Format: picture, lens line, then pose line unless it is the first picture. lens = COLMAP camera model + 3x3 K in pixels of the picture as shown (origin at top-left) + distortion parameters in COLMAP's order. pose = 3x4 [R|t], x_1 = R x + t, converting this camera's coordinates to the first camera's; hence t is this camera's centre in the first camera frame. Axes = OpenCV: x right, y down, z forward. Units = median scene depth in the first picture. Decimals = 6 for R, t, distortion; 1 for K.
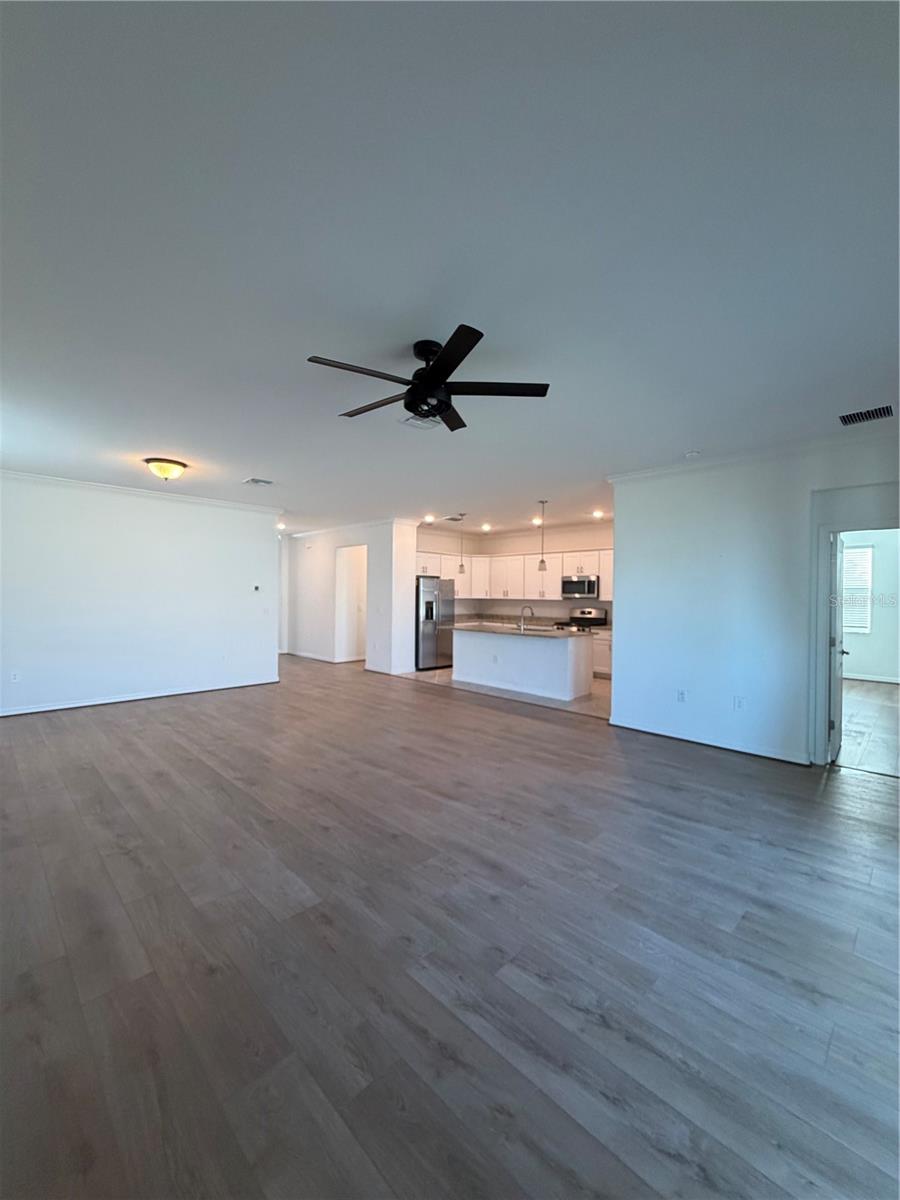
lens RADIAL K [[480.8, 0, 447.4], [0, 480.8, 597.2], [0, 0, 1]] dist [-0.004218, -0.000535]
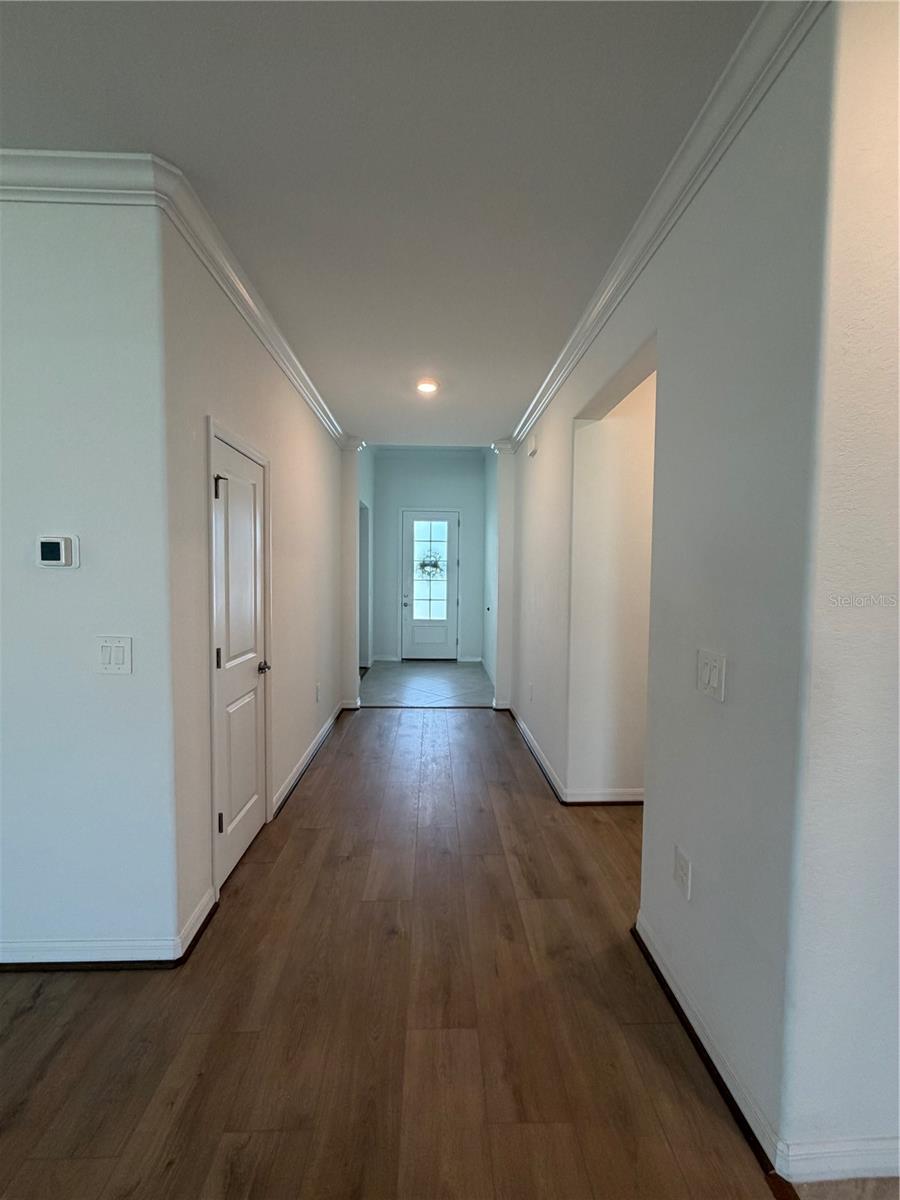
lens RADIAL K [[480.8, 0, 447.4], [0, 480.8, 597.2], [0, 0, 1]] dist [-0.004218, -0.000535]
pose [[0.733883, 0.032775, -0.678485, -0.126147], [-0.008416, 0.999197, 0.039164, -0.007729], [0.679224, -0.023031, 0.733570, 1.047535]]
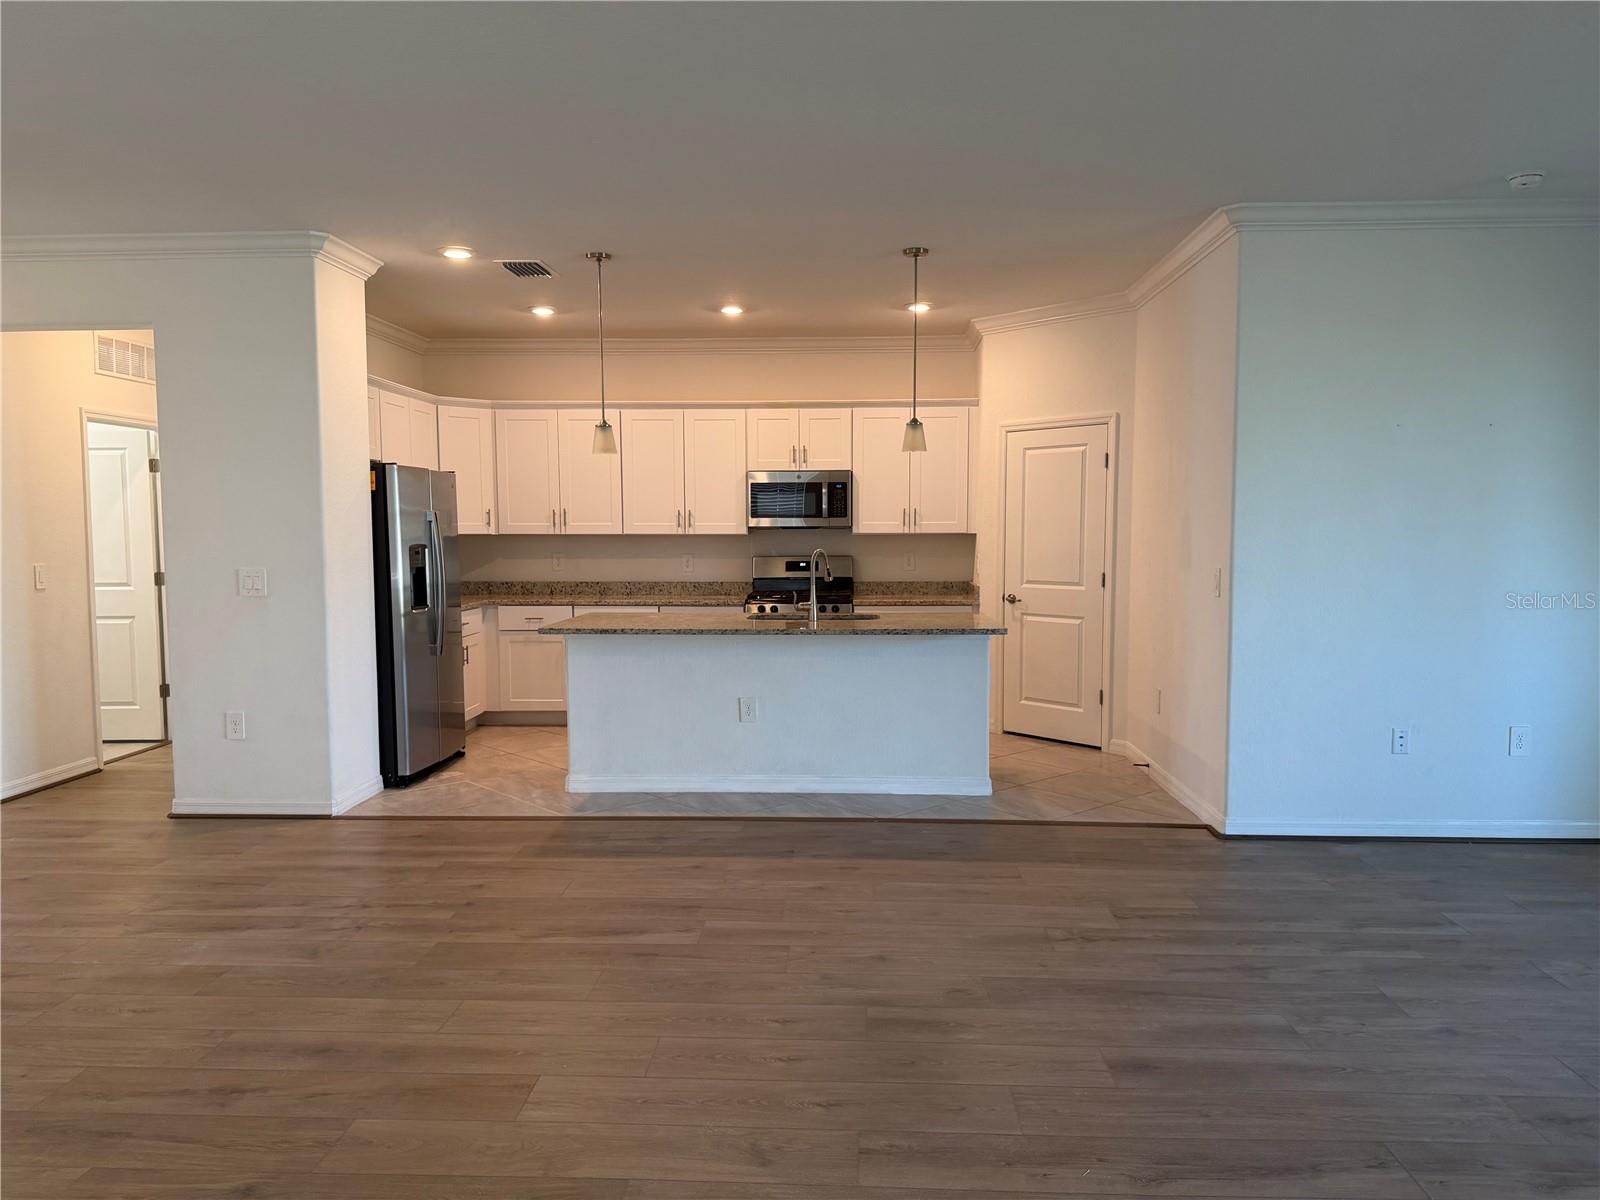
lens RADIAL K [[1120.5, 0, 802.4], [0, 1120.5, 606.0], [0, 0, 1]] dist [0.076703, -0.106263]
pose [[0.737419, -0.061226, 0.672654, -0.435539], [0.014841, 0.997111, 0.074489, -0.003437], [-0.675272, -0.044947, 0.736198, 0.432981]]
